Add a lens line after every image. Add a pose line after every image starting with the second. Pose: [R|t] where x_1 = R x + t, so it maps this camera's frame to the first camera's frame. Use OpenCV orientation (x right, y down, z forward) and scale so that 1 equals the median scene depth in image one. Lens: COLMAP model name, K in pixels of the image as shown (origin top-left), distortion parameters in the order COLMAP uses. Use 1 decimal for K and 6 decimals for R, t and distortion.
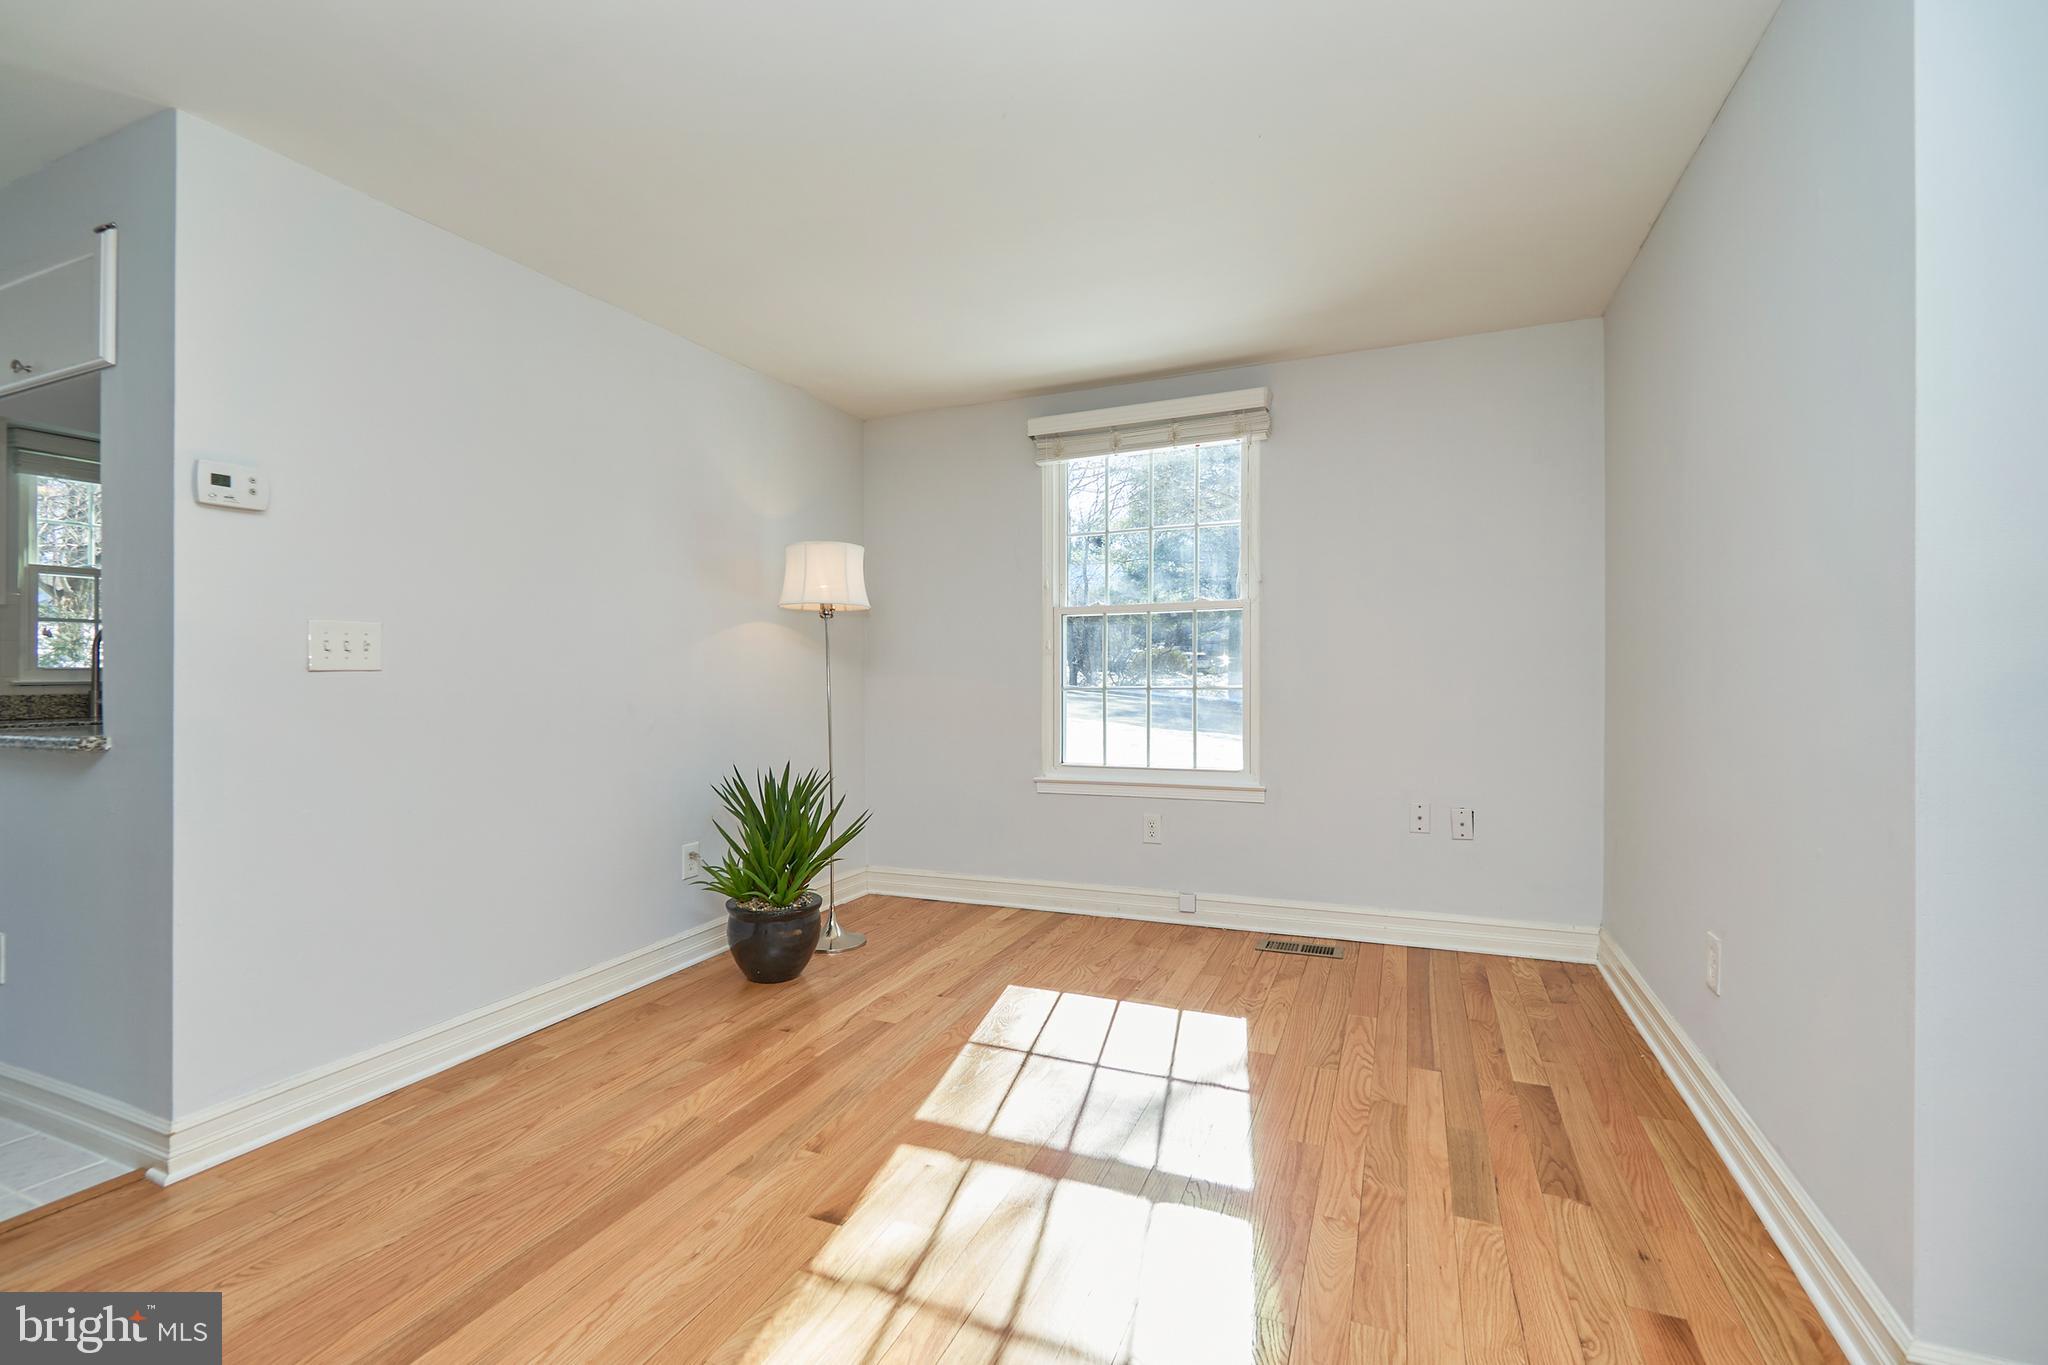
lens RADIAL K [[911.2, 0, 994.5], [0, 911.2, 659.4], [0, 0, 1]] dist [0.001390, -0.002022]
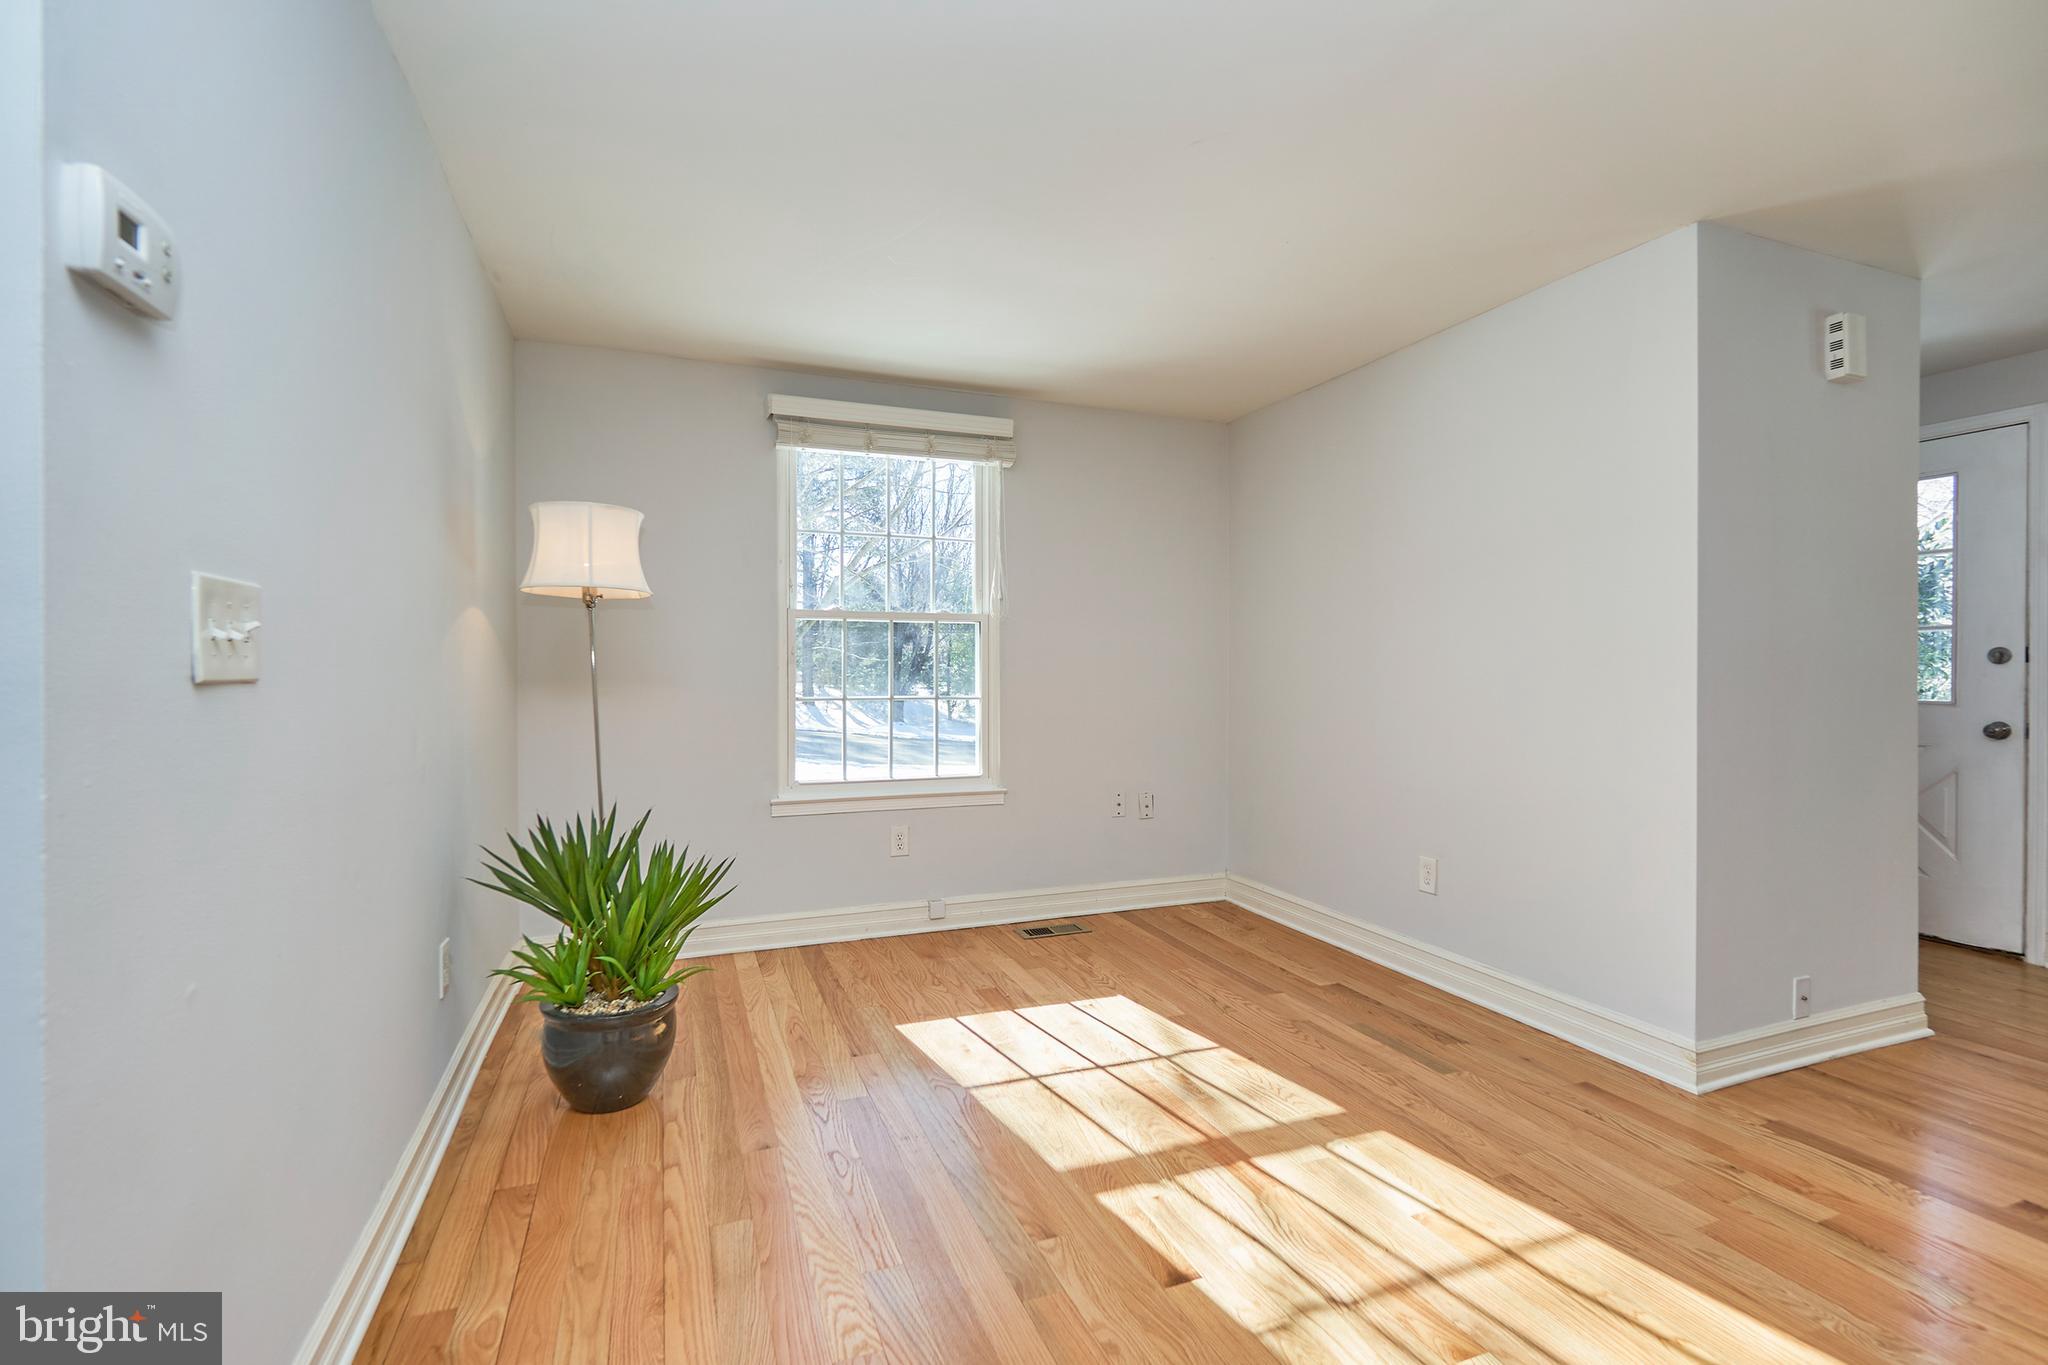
lens RADIAL K [[911.2, 0, 1019.8], [0, 911.2, 670.1], [0, 0, 1]] dist [0.001390, -0.002022]
pose [[0.710071, 0.014115, 0.703988, -0.489193], [-0.018733, 0.999824, -0.001151, -0.000331], [-0.703880, -0.012370, 0.710211, 0.239917]]
